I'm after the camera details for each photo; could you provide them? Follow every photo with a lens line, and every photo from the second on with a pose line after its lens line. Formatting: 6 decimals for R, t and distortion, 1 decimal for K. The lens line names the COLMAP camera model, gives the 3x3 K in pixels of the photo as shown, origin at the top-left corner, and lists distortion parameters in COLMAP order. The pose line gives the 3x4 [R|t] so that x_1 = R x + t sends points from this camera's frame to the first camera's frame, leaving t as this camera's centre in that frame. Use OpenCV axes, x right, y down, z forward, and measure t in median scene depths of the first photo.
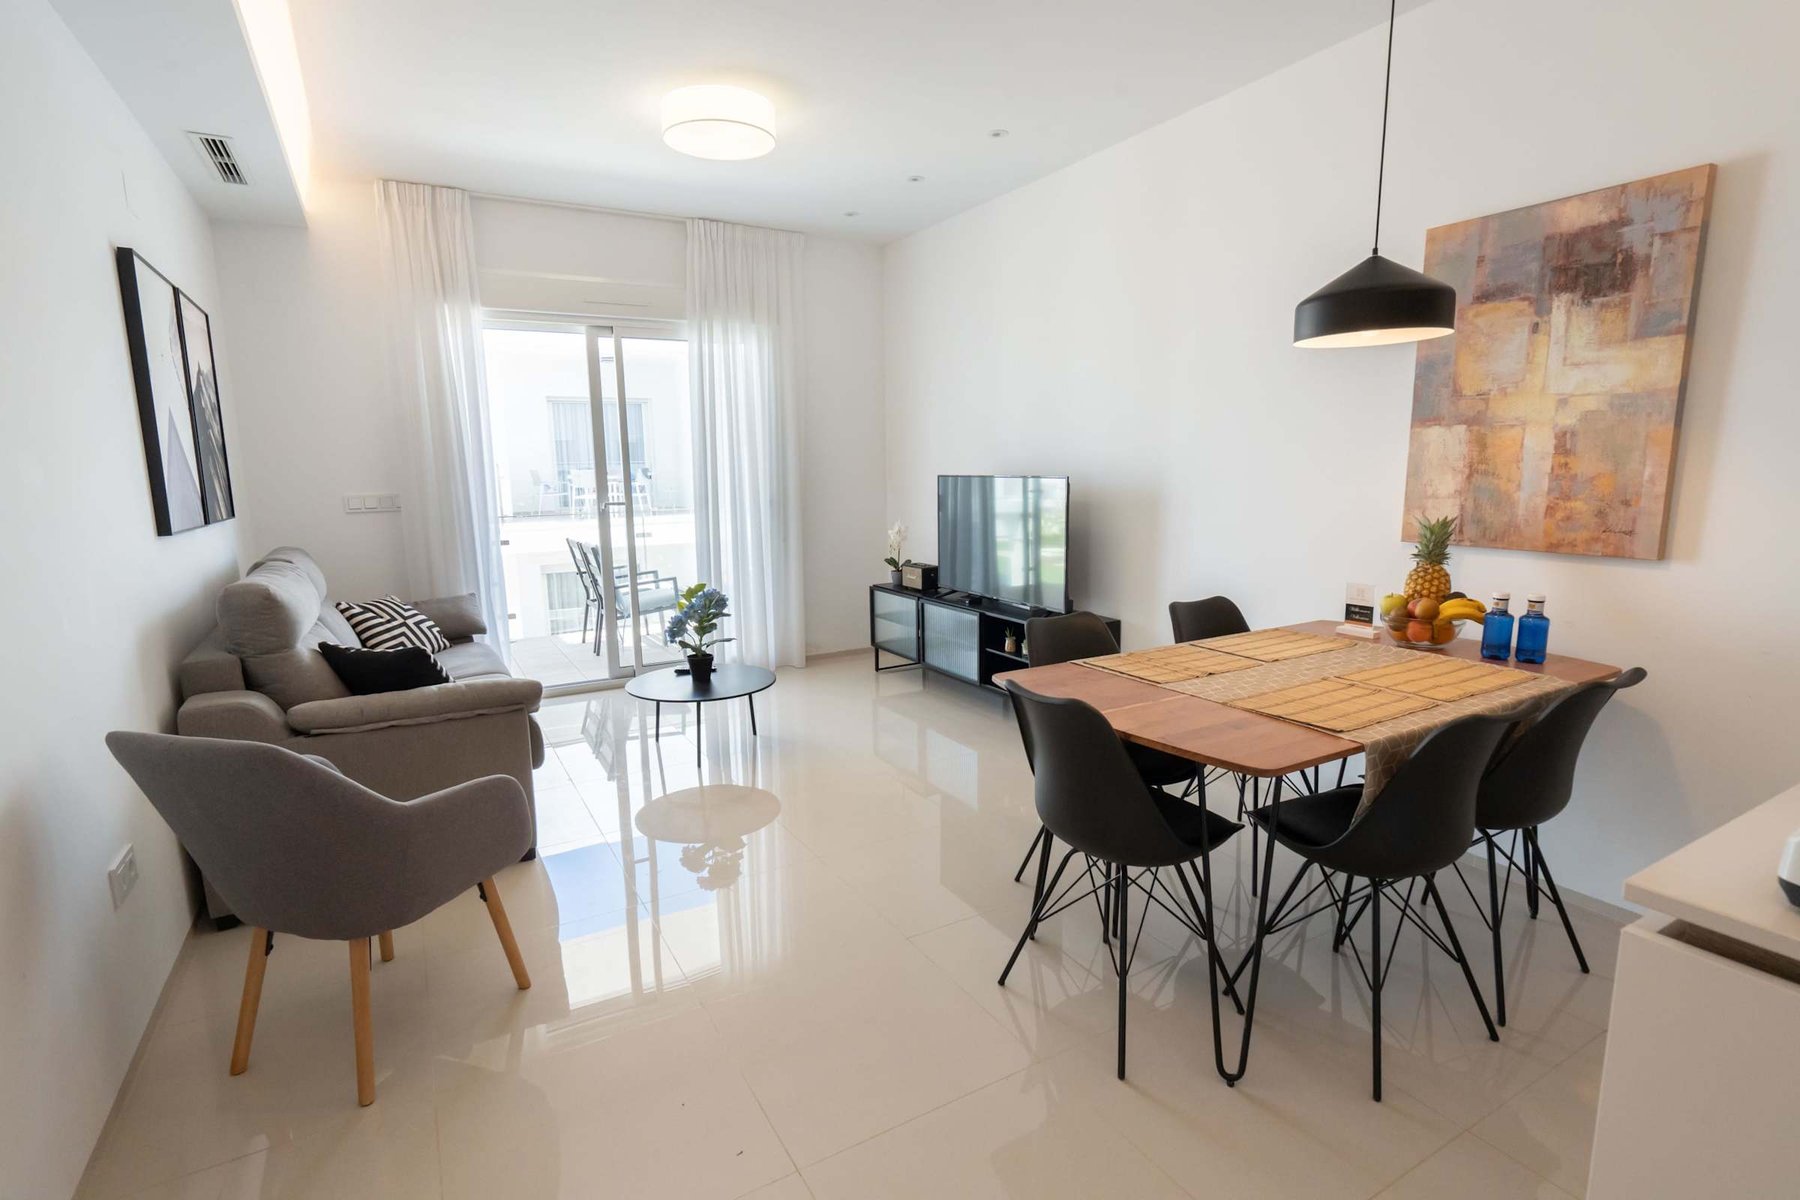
lens RADIAL K [[870.3, 0, 892.2], [0, 870.3, 604.8], [0, 0, 1]] dist [-0.000973, 0.000419]
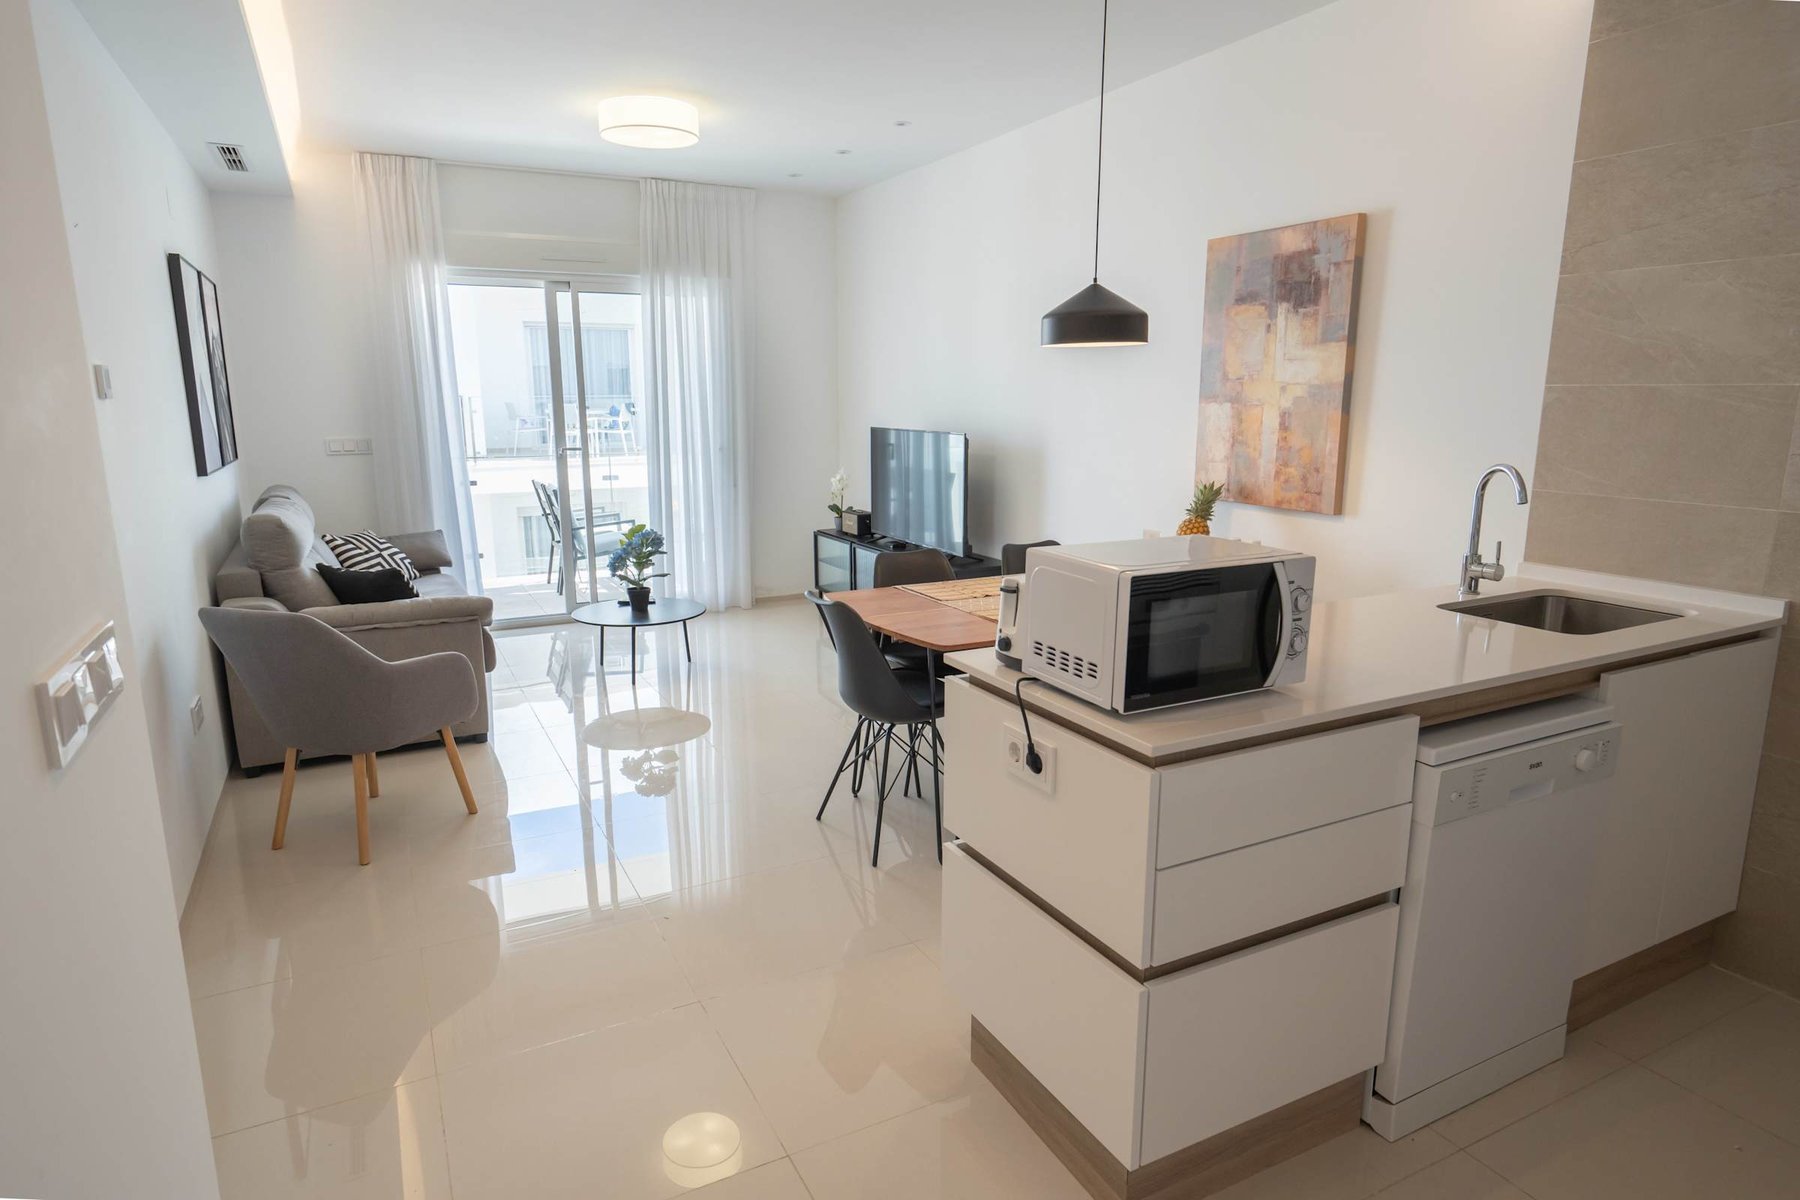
lens RADIAL K [[1039.3, 0, 900.0], [0, 1039.3, 610.9], [0, 0, 1]] dist [0.004278, -0.004613]
pose [[0.999048, 0.021668, -0.037859, 0.251877], [-0.019891, 0.998711, 0.046691, 0.026928], [0.038822, -0.045893, 0.998192, -0.492582]]
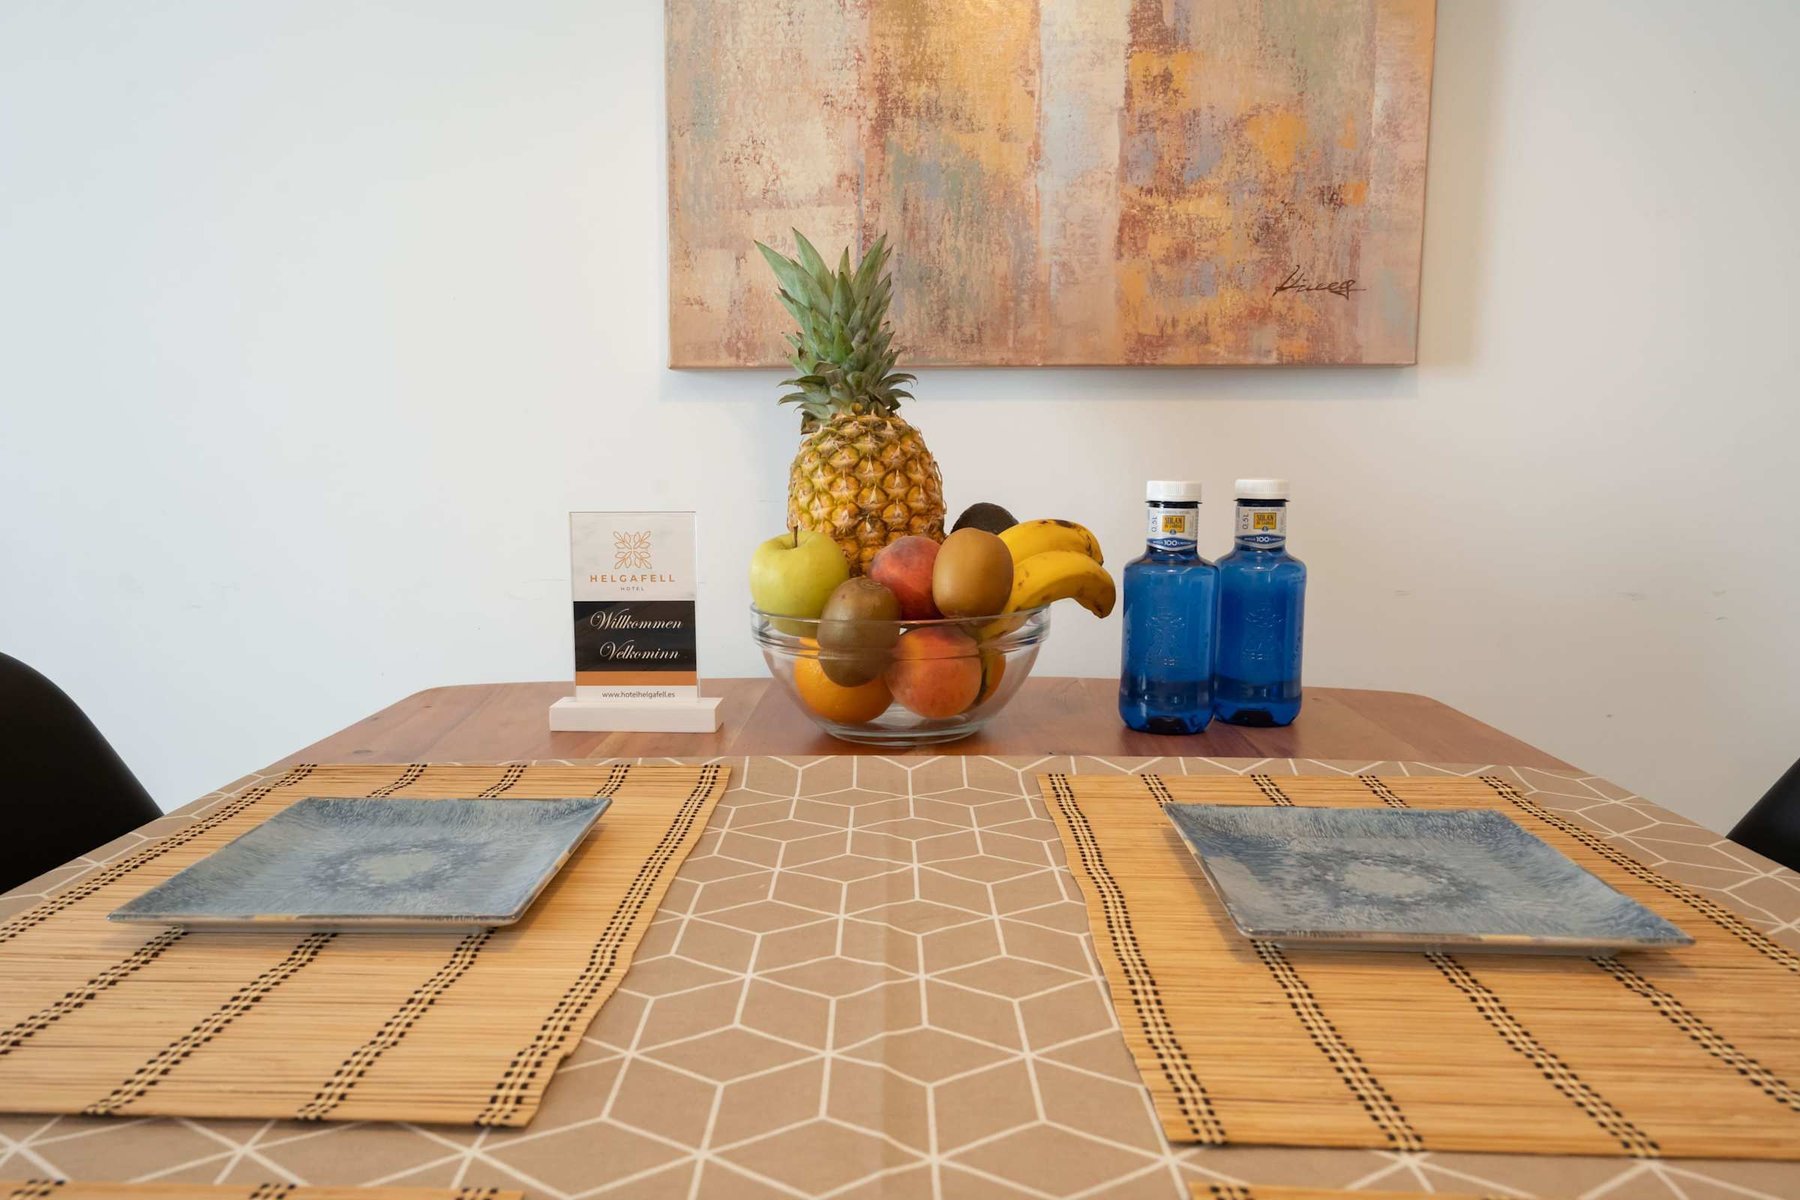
lens RADIAL K [[1213.0, 0, 866.2], [0, 1213.0, 586.7], [0, 0, 1]] dist [-0.008218, 0.000063]
pose [[0.536756, -0.083328, 0.839613, 0.302908], [0.132274, 0.991117, 0.013803, 0.000164], [-0.833305, 0.103650, 0.543010, 0.791562]]
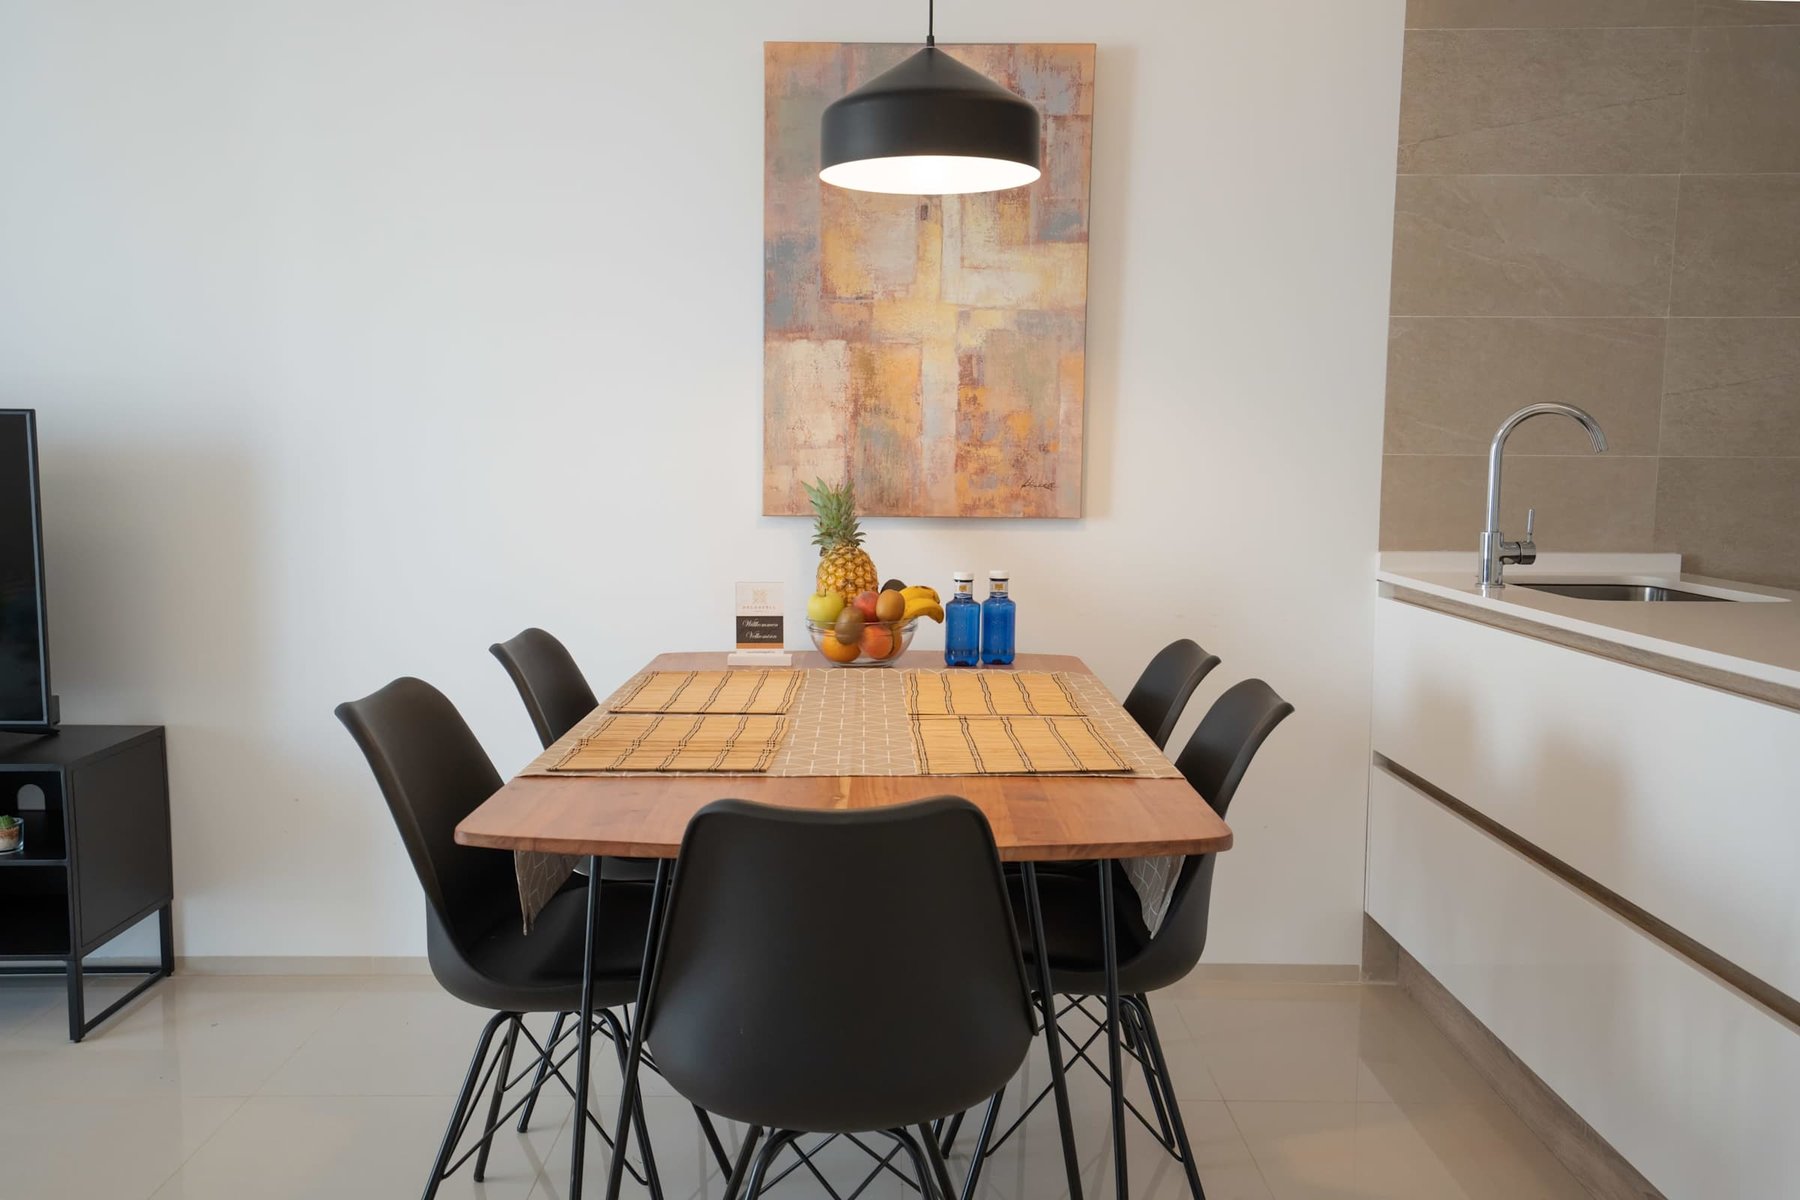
lens RADIAL K [[1410.5, 0, 910.6], [0, 1410.5, 585.4], [0, 0, 1]] dist [0.031940, 0.011336]
pose [[0.491000, -0.066921, 0.868585, -0.293354], [0.127097, 0.991880, 0.004573, -0.012990], [-0.861838, 0.108149, 0.495519, 0.418201]]
